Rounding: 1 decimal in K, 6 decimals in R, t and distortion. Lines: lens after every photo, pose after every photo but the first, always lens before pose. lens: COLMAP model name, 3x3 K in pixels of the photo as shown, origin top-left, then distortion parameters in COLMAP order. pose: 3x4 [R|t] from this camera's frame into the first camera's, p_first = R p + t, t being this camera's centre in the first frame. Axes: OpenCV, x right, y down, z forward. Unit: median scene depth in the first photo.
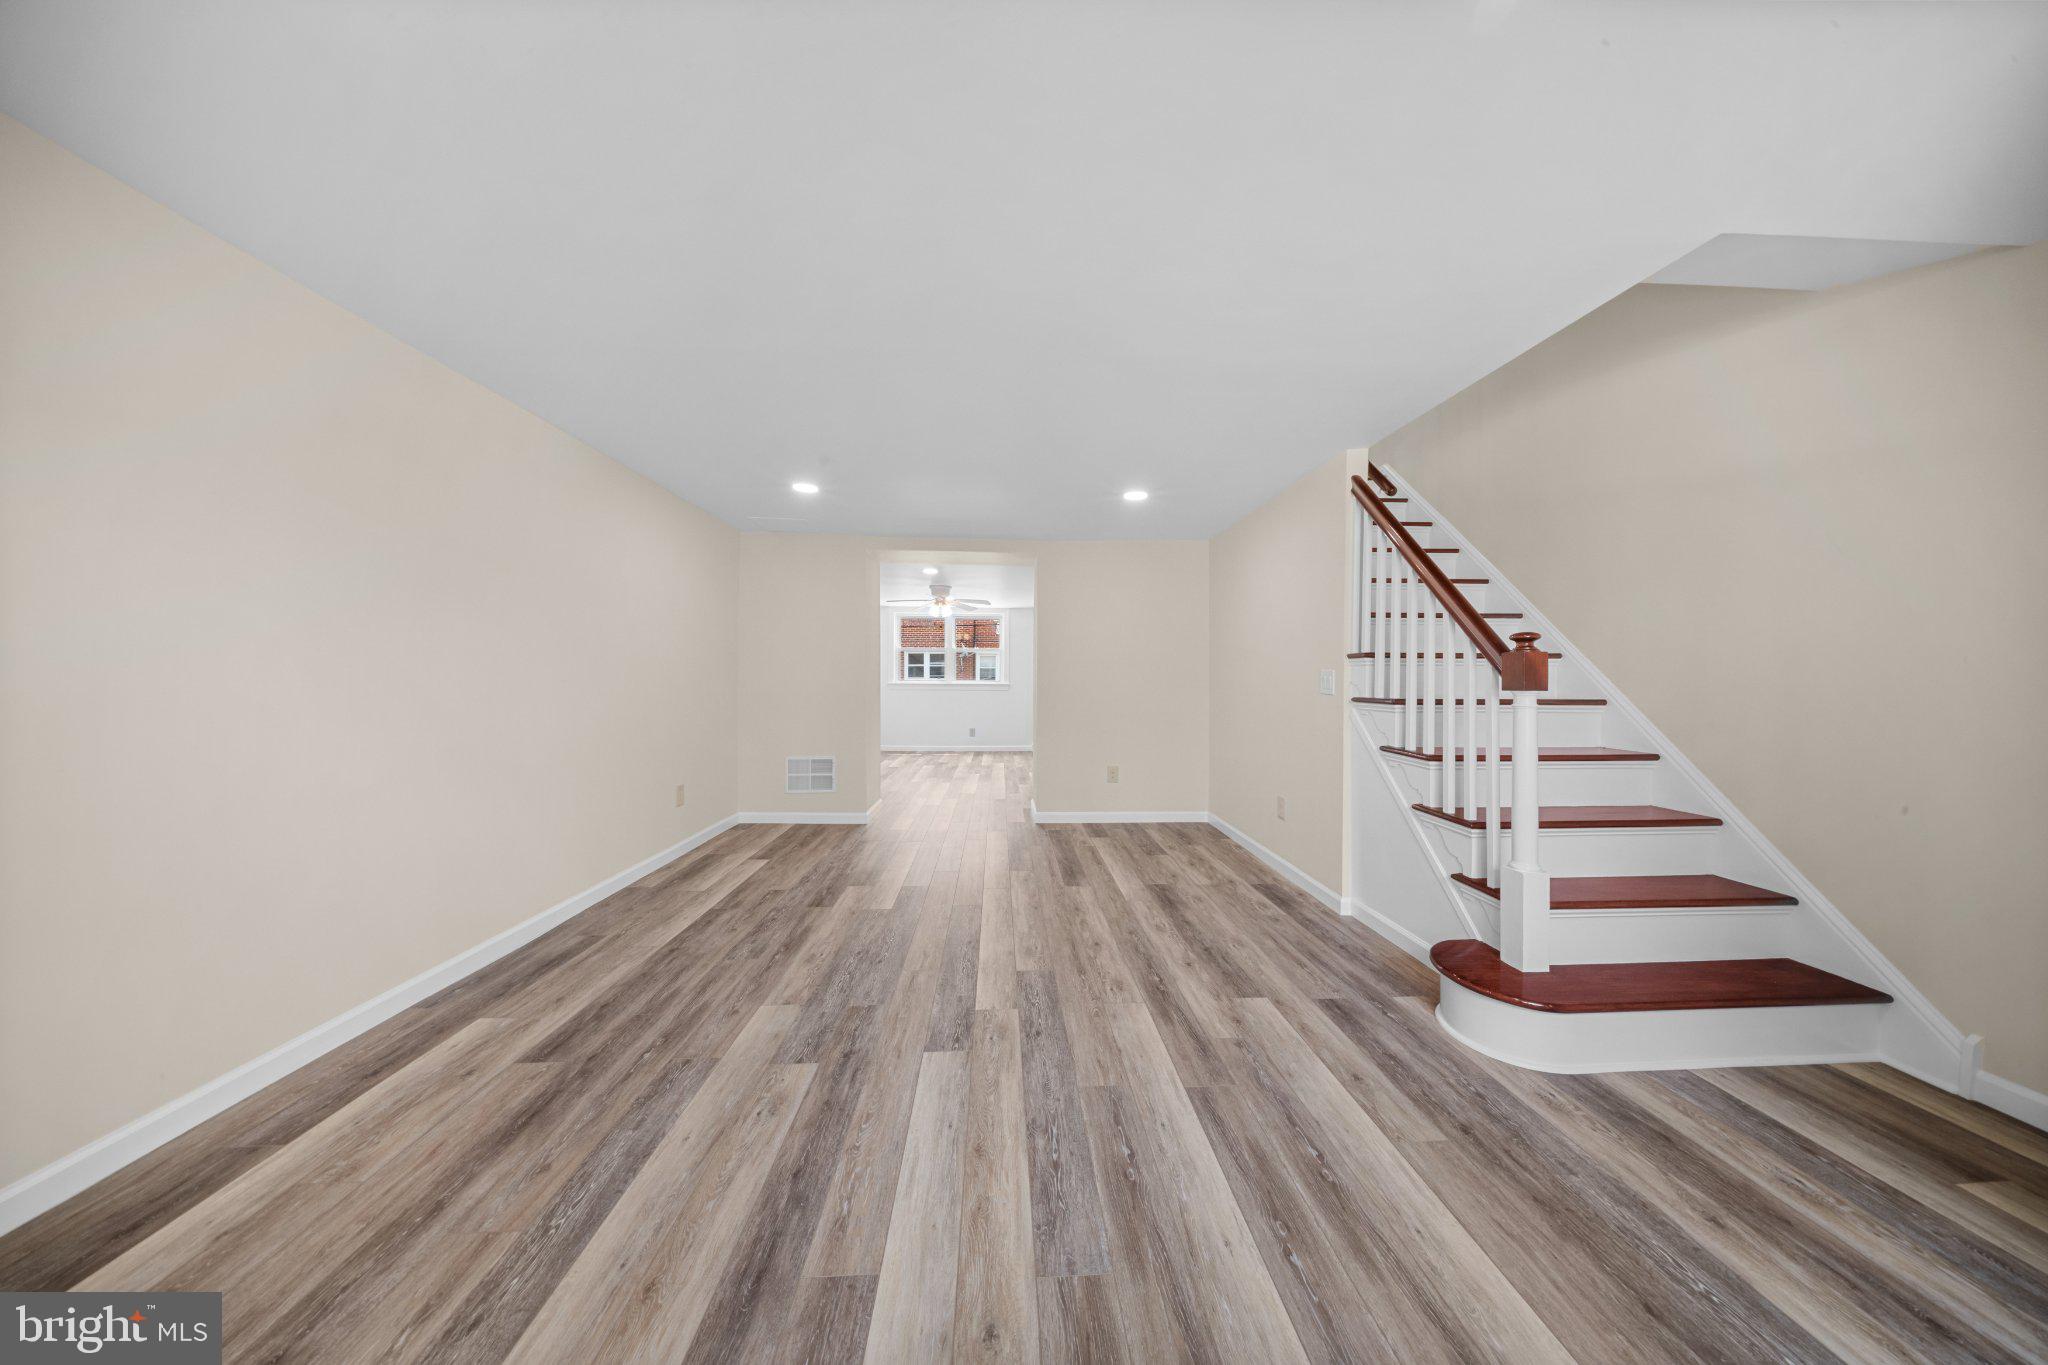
lens RADIAL K [[605.7, 0, 1033.8], [0, 605.7, 681.2], [0, 0, 1]] dist [0.011445, -0.004754]
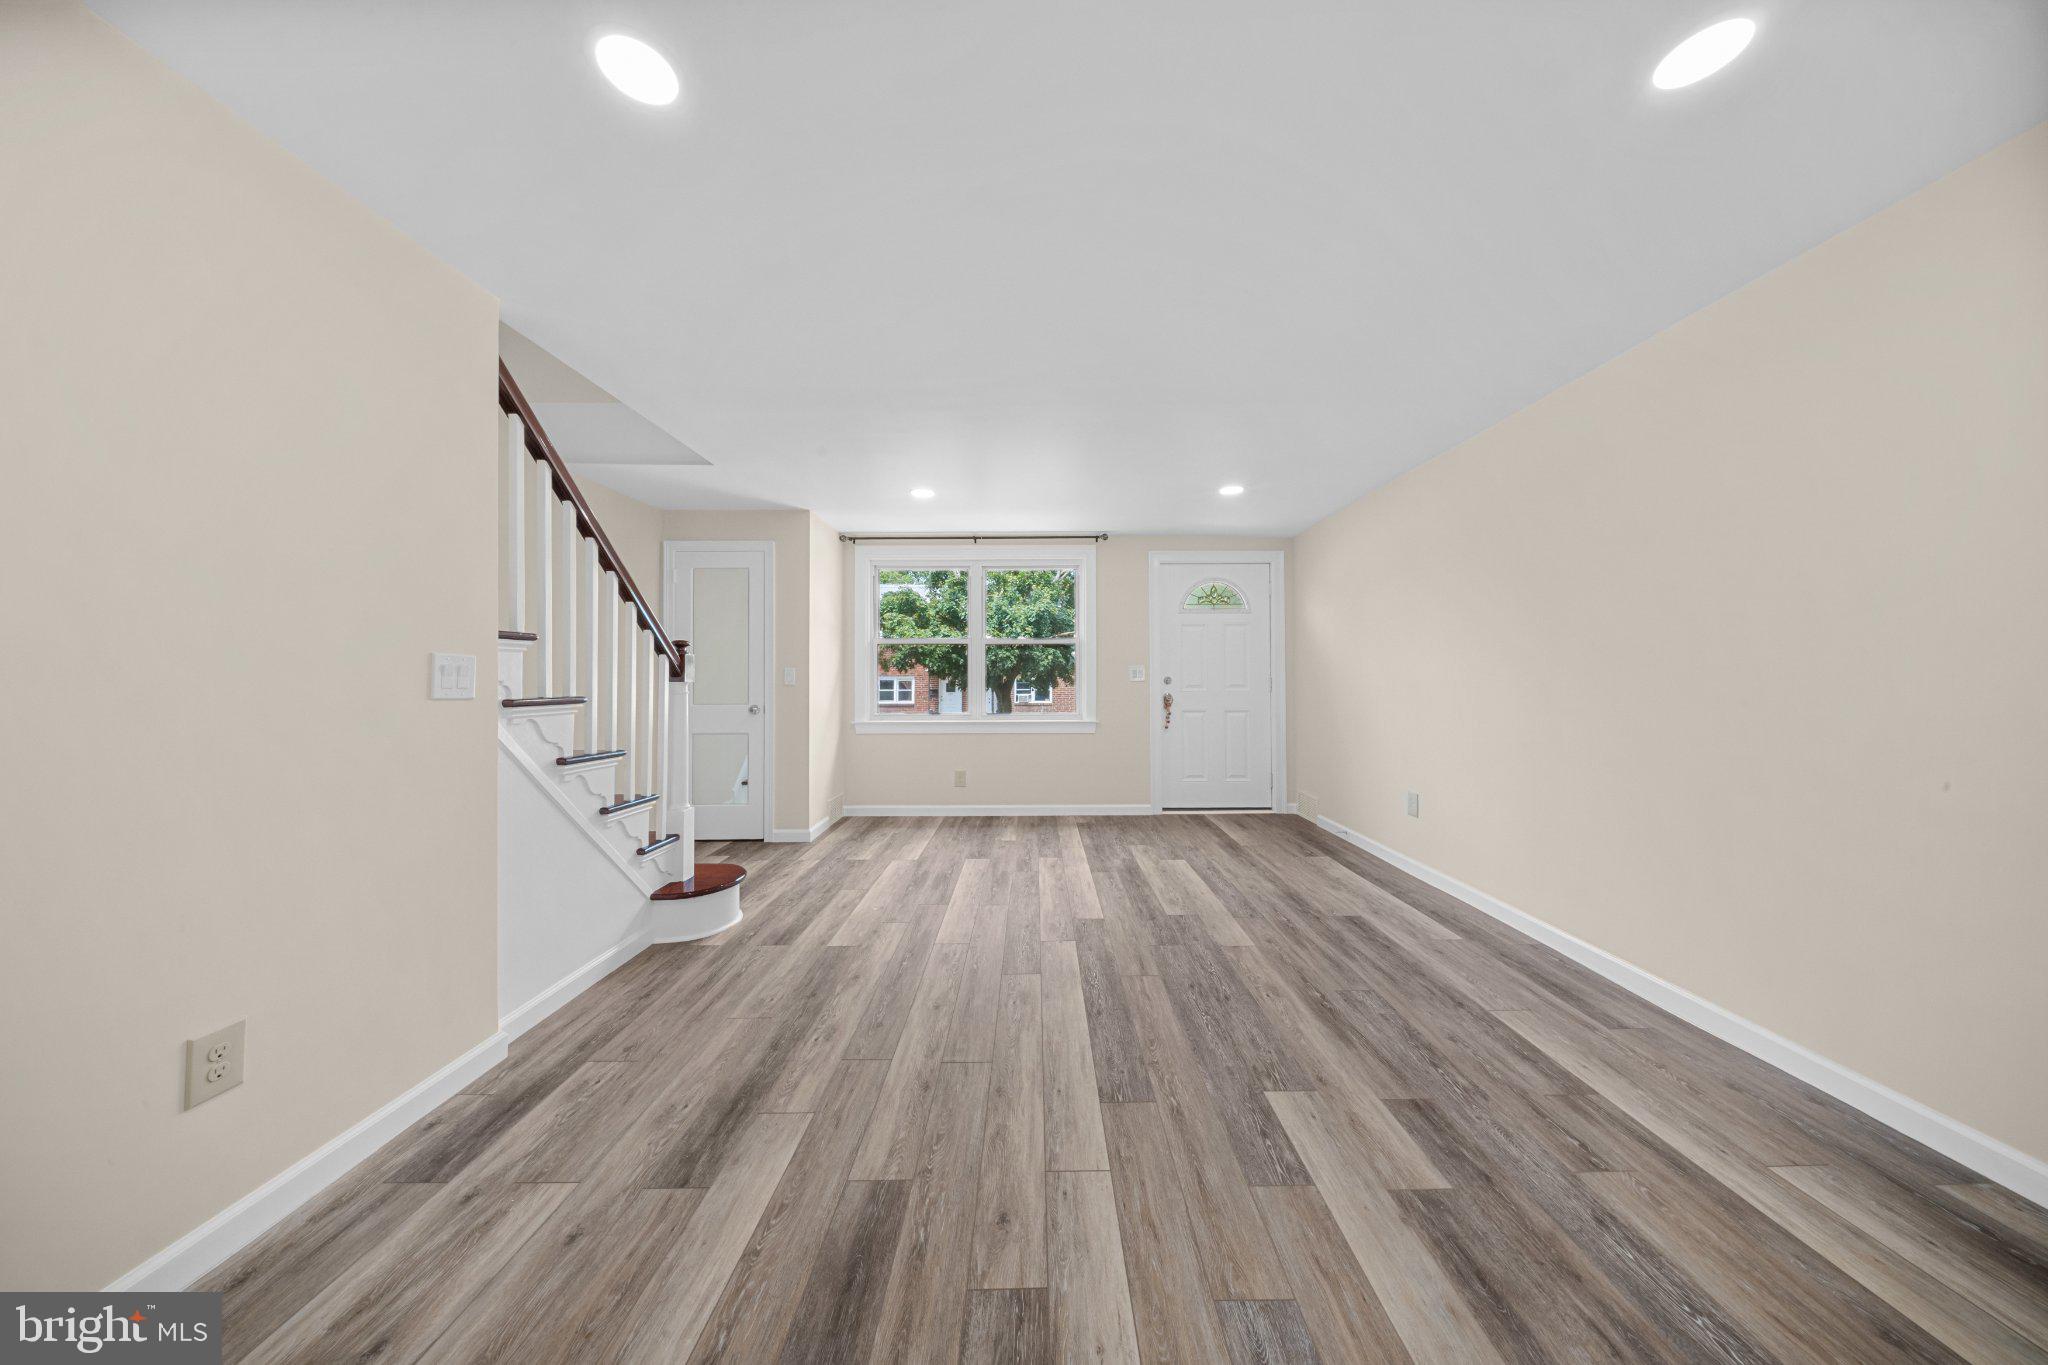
lens RADIAL K [[618.1, 0, 1041.9], [0, 618.1, 663.5], [0, 0, 1]] dist [0.007006, -0.002848]
pose [[-0.998974, 0.001374, 0.045259, -0.082624], [0.000600, 0.999853, -0.017117, -0.000236], [-0.045276, -0.017072, -0.998829, 2.147679]]
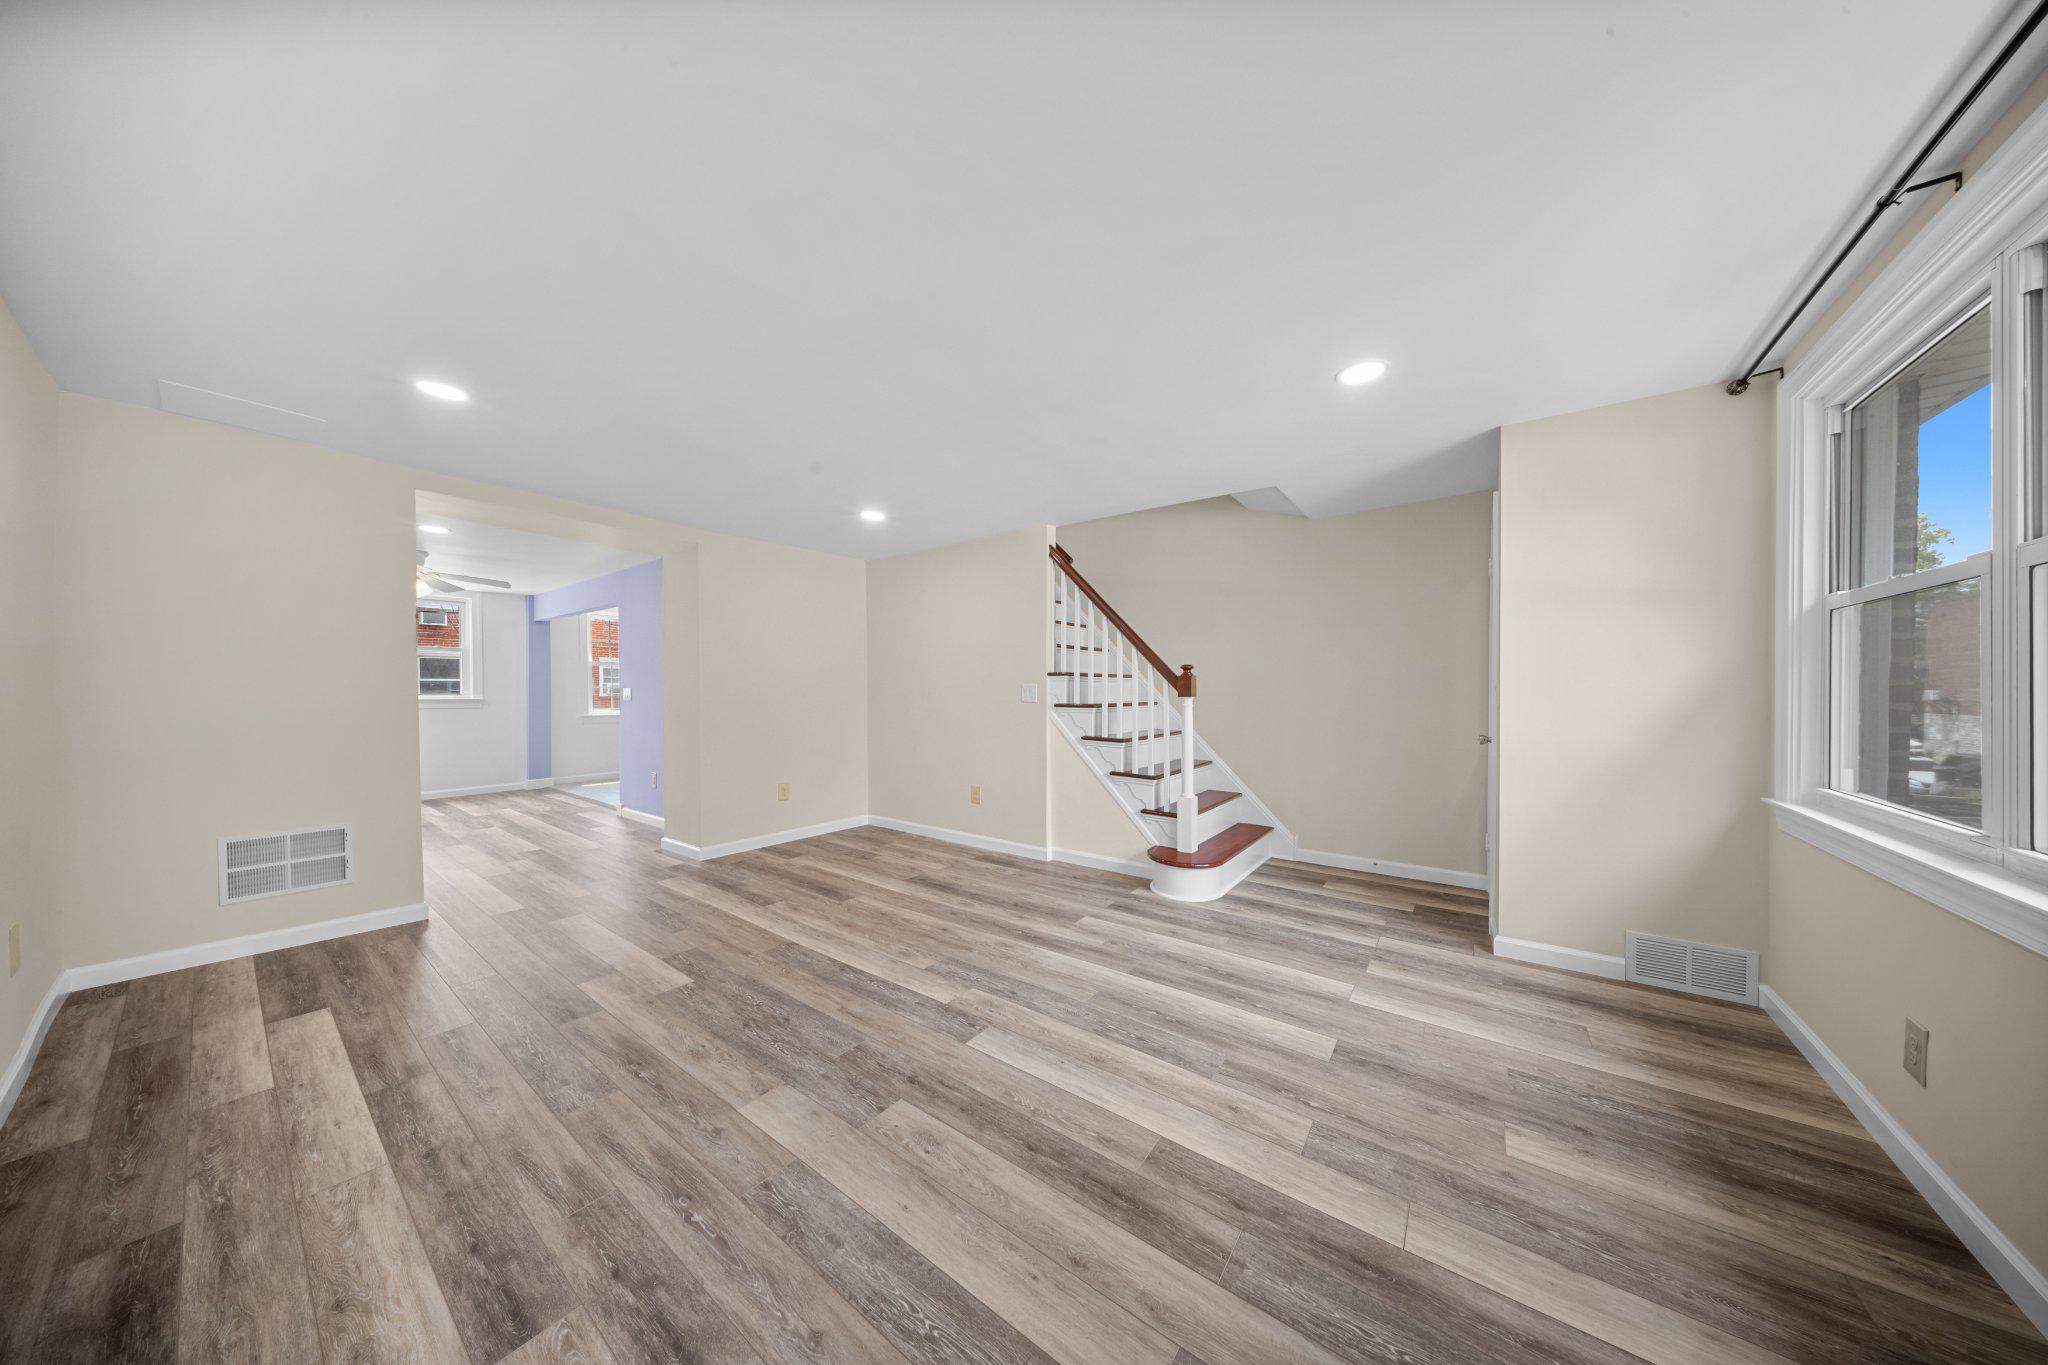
lens RADIAL K [[607.4, 0, 1033.0], [0, 607.4, 688.8], [0, 0, 1]] dist [0.006771, -0.002502]
pose [[0.635540, -0.003169, 0.772061, -0.779271], [0.006905, 0.999975, -0.001581, -0.008594], [-0.772037, 0.006336, 0.635546, 0.189247]]
